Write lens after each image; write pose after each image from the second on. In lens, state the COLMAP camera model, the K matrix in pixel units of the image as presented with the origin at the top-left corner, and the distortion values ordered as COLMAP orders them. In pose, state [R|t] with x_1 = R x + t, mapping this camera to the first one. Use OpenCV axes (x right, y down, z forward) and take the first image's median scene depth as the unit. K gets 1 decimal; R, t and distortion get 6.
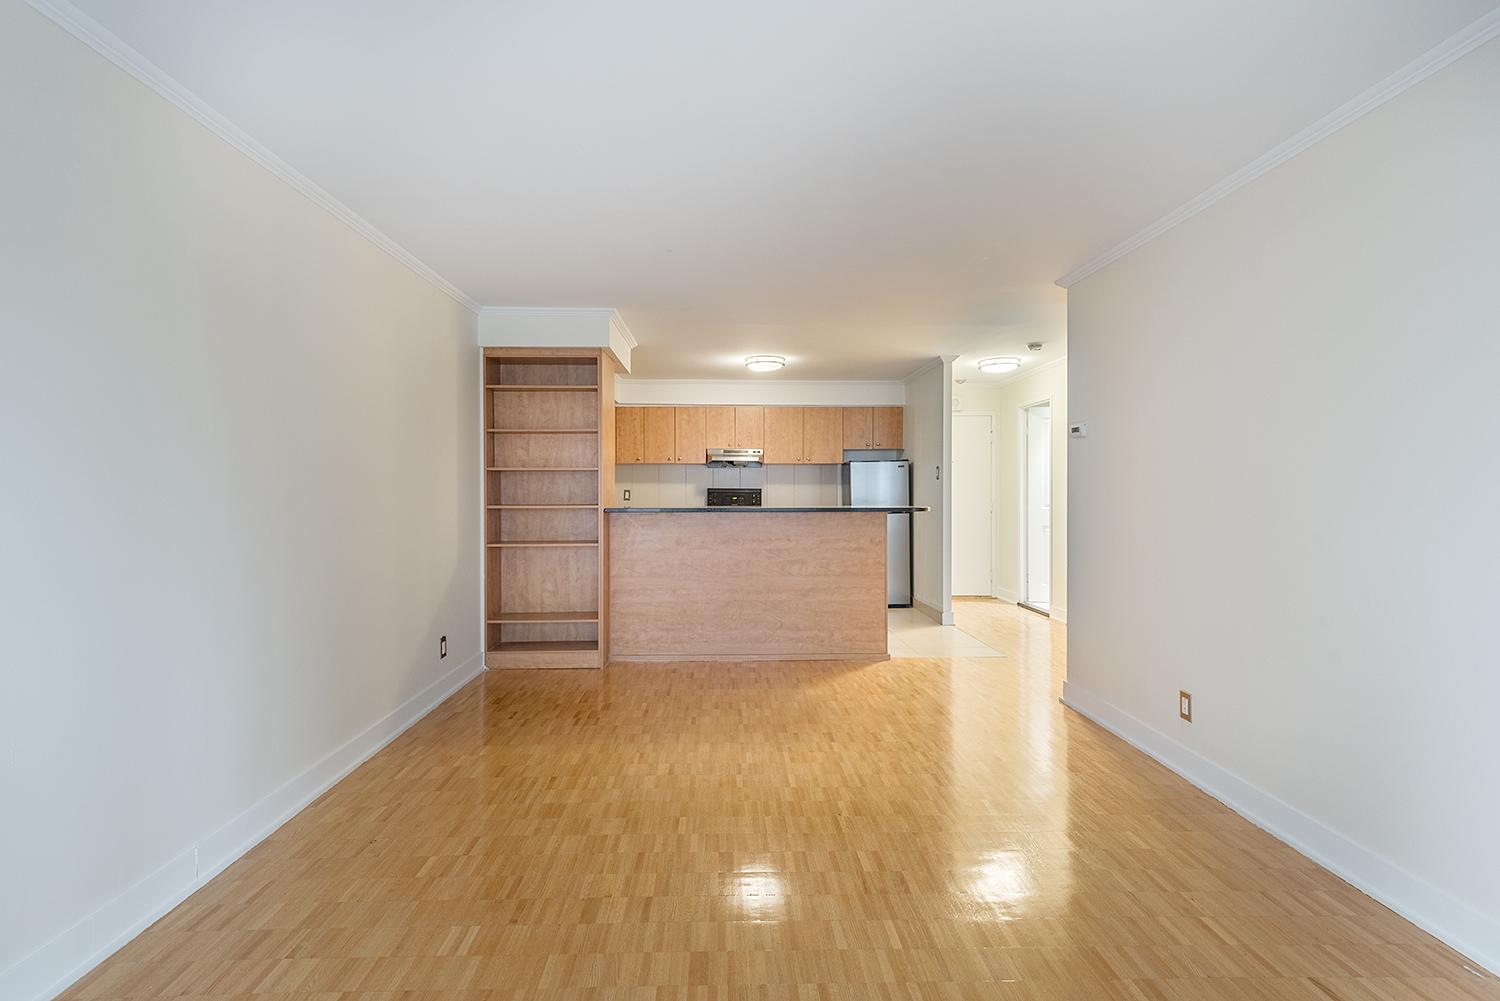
lens RADIAL K [[688.4, 0, 747.5], [0, 688.4, 492.5], [0, 0, 1]] dist [0.043190, -0.024196]
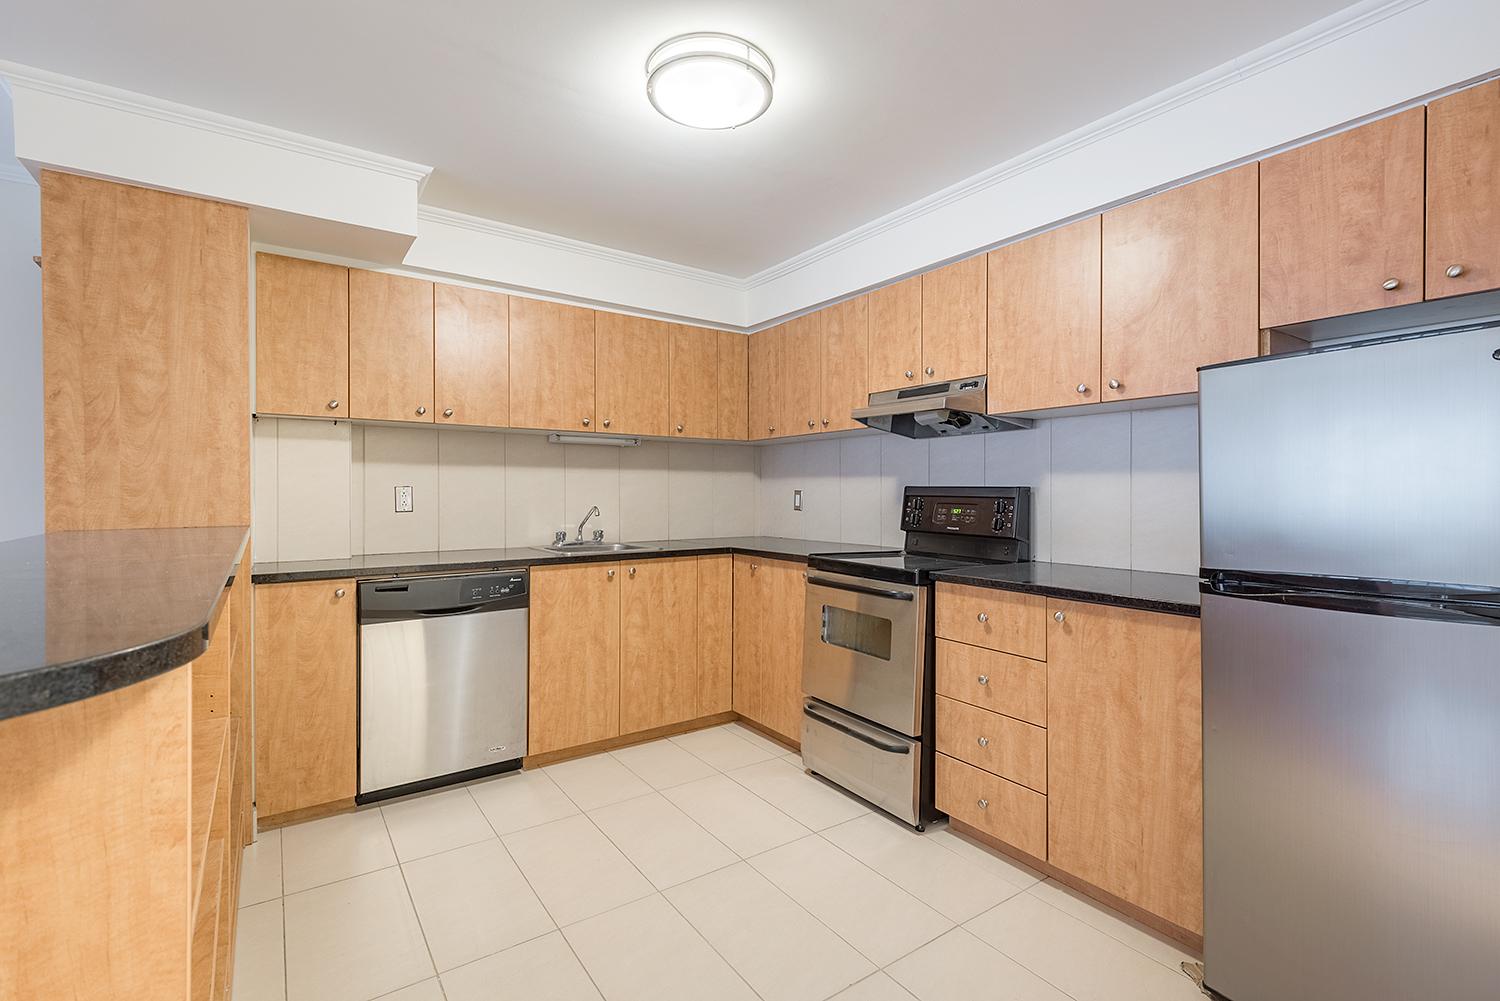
lens RADIAL K [[679.1, 0, 759.2], [0, 679.1, 493.5], [0, 0, 1]] dist [0.044348, -0.023749]
pose [[0.538062, 0.002409, -0.842902, 0.386695], [-0.004199, 0.999991, 0.000177, -0.002677], [0.842895, 0.003443, 0.538067, 1.084639]]
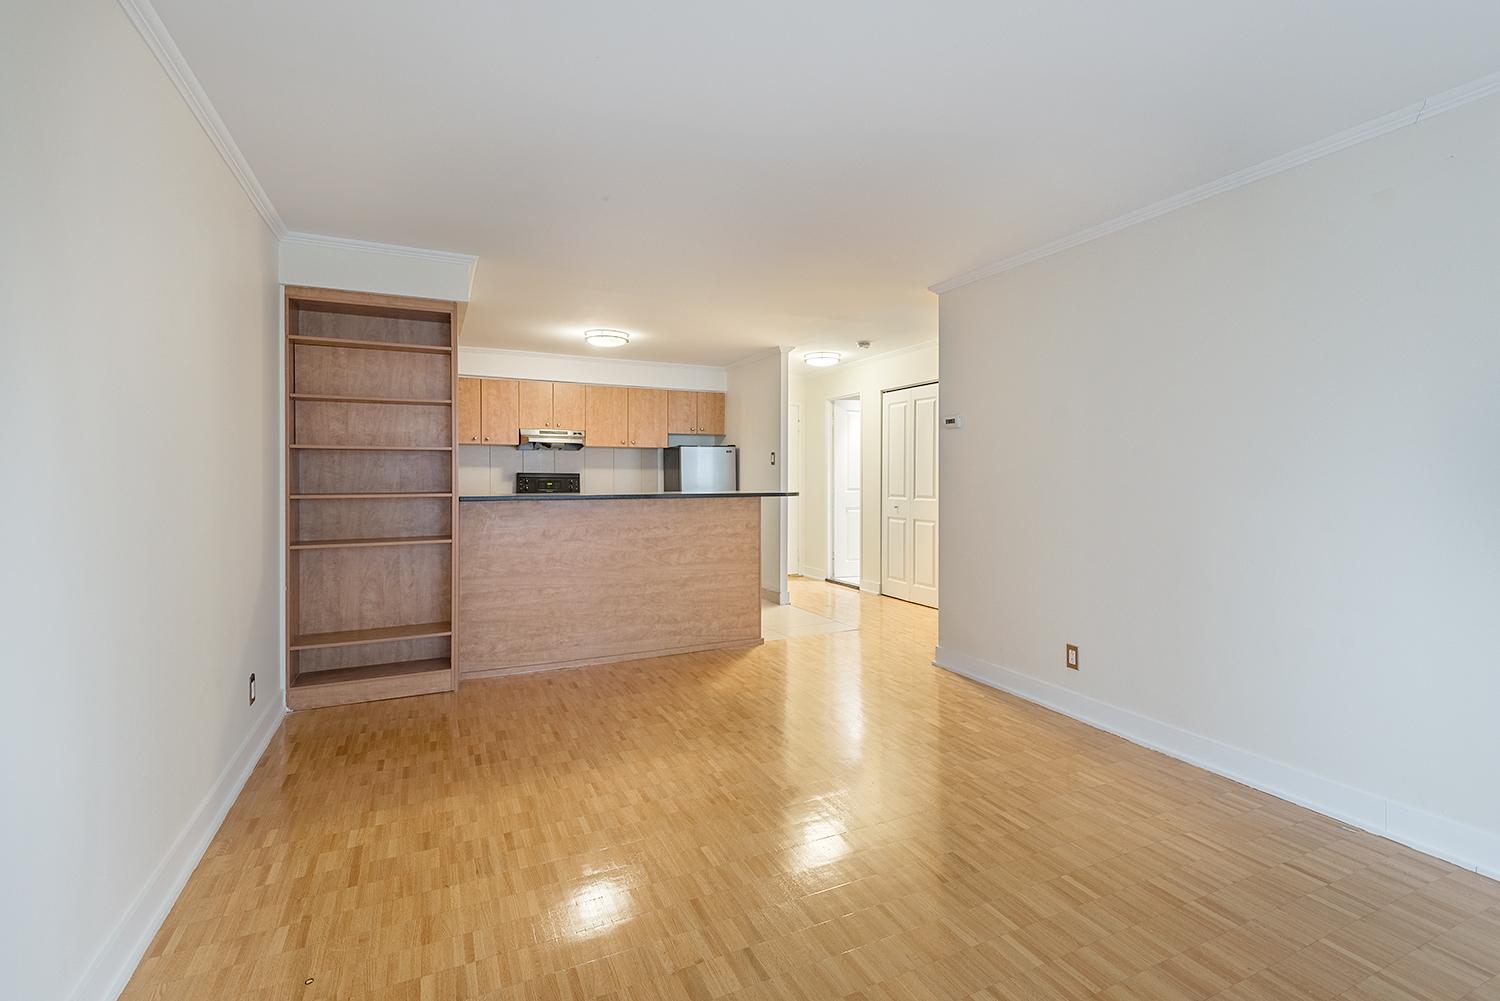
lens RADIAL K [[682.0, 0, 770.0], [0, 682.0, 478.0], [0, 0, 1]] dist [0.041654, -0.024399]
pose [[0.910388, -0.000724, 0.413755, -0.198609], [0.000610, 1.000000, 0.000406, 0.000505], [-0.413755, -0.000118, 0.910388, 0.090827]]
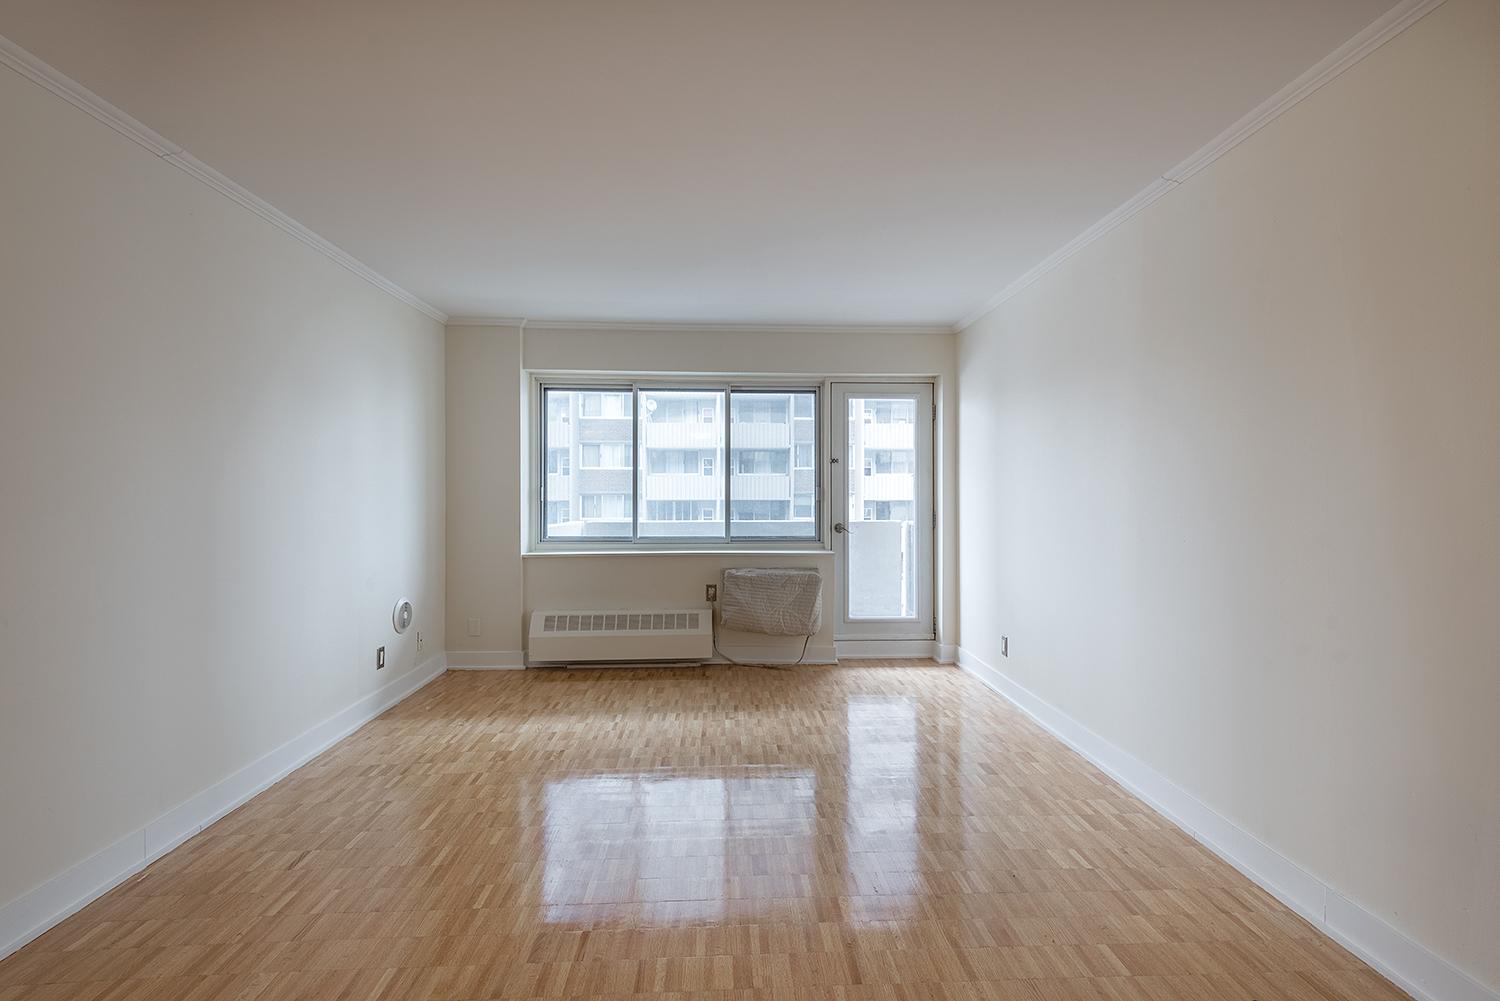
lens RADIAL K [[688.4, 0, 747.5], [0, 688.4, 492.5], [0, 0, 1]] dist [0.043190, -0.024196]
pose [[-0.999998, 0.000961, -0.001763, -0.016498], [0.000956, 0.999996, 0.002505, -0.002842], [0.001765, 0.002503, -0.999995, 0.829931]]
